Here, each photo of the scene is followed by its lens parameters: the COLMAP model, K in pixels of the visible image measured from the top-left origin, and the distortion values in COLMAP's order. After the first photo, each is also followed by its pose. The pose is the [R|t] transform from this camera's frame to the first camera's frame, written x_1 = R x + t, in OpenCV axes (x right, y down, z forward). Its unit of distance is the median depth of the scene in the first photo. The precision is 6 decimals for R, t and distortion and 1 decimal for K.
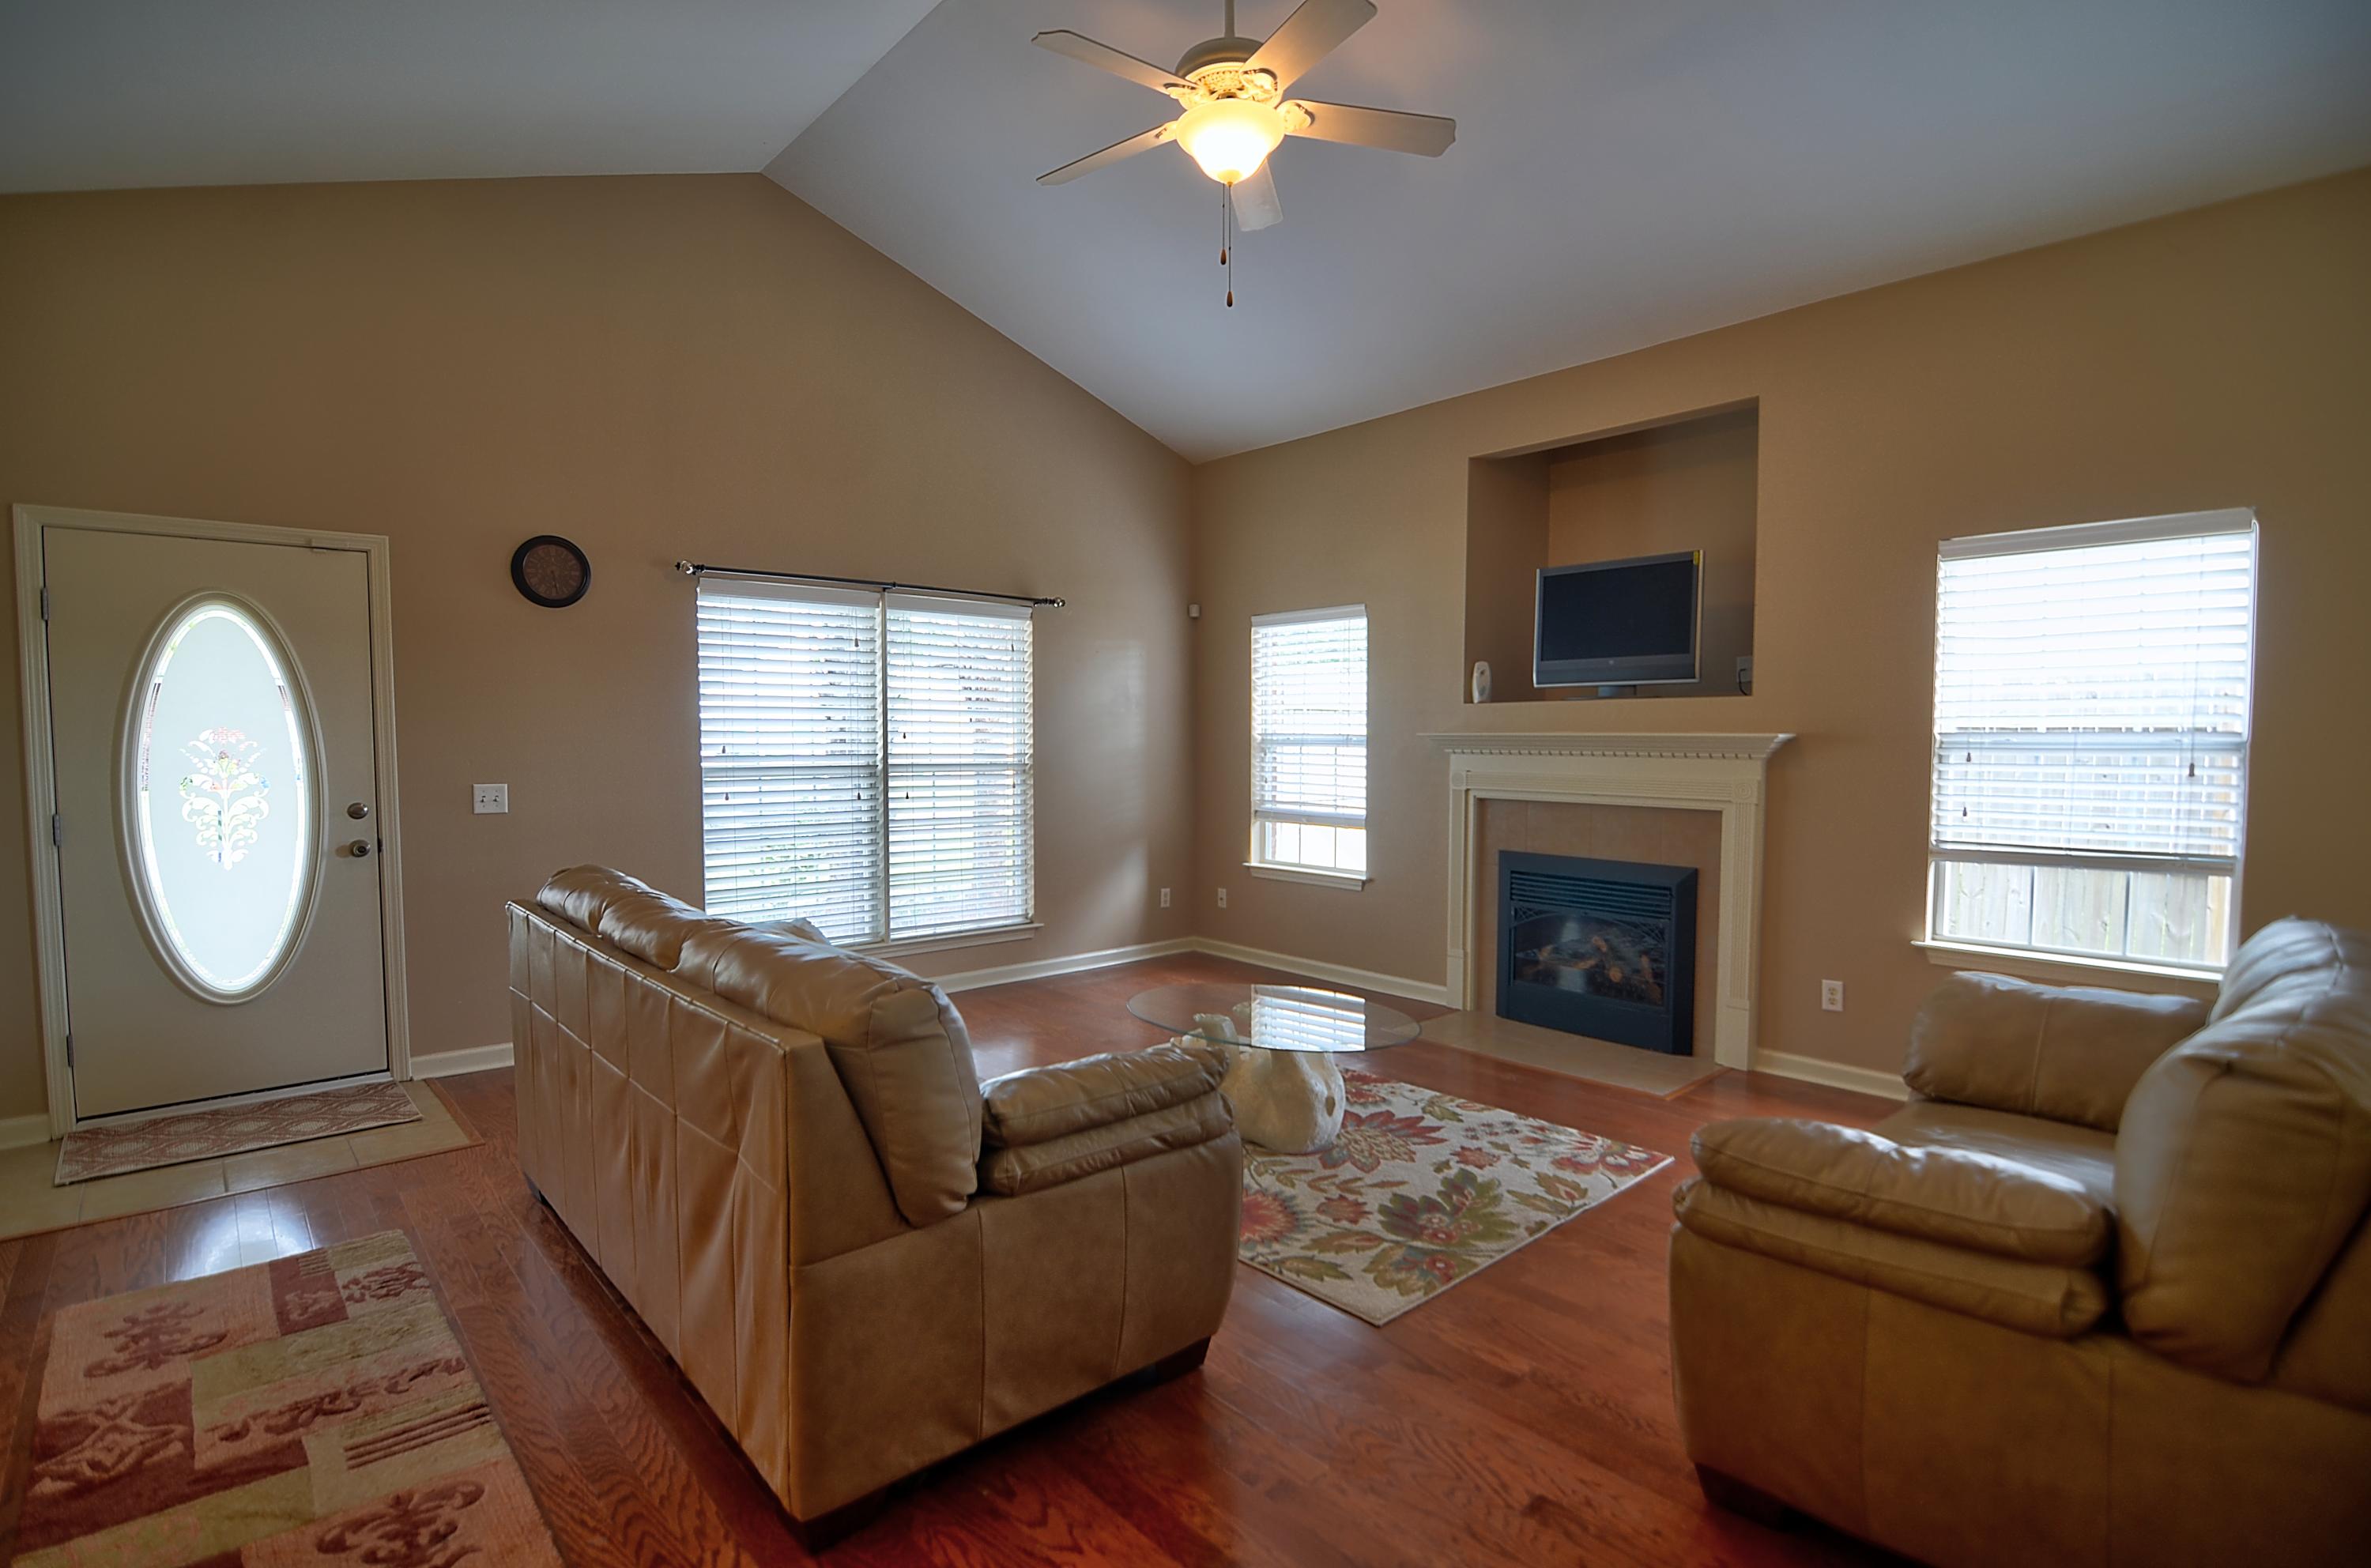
lens RADIAL K [[1141.4, 0, 1180.9], [0, 1141.4, 785.3], [0, 0, 1]] dist [-0.000304, 0.000010]
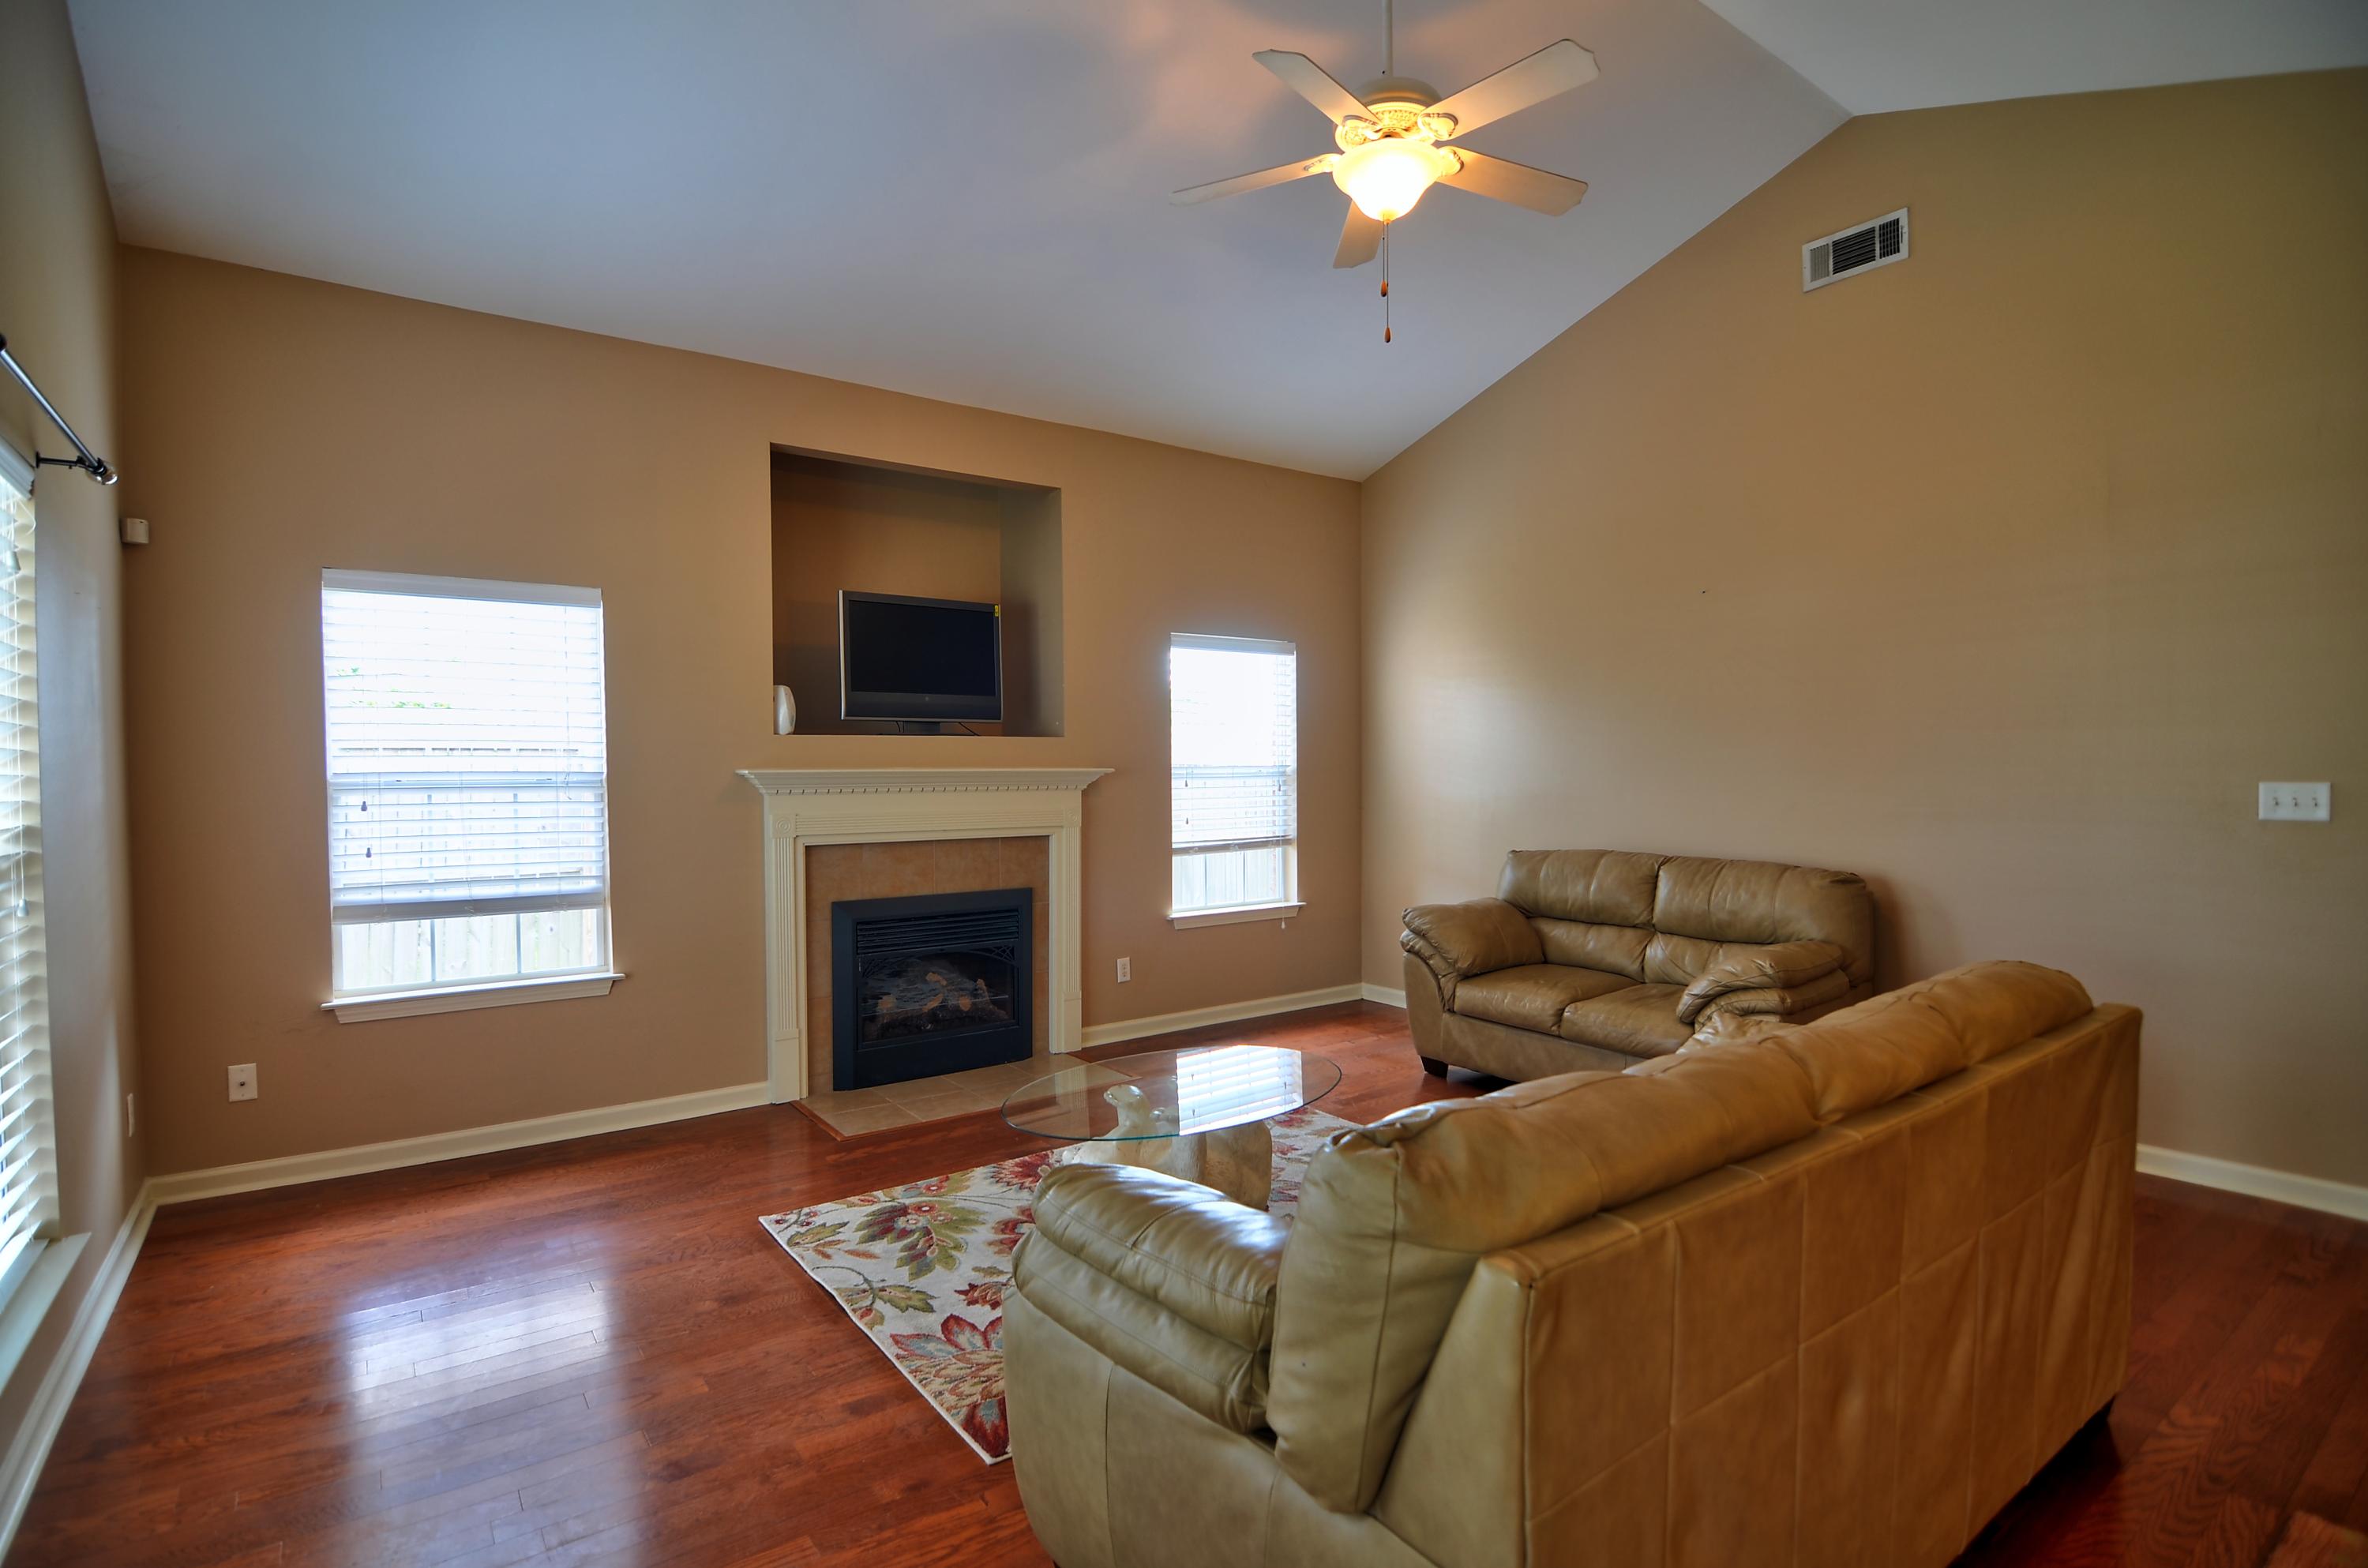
lens RADIAL K [[1135.3, 0, 1181.4], [0, 1135.3, 796.4], [0, 0, 1]] dist [0.001539, -0.000658]
pose [[0.105526, -0.025314, 0.994094, -0.562540], [0.053674, 0.998364, 0.019725, -0.027397], [-0.992967, 0.051276, 0.106712, 0.639924]]
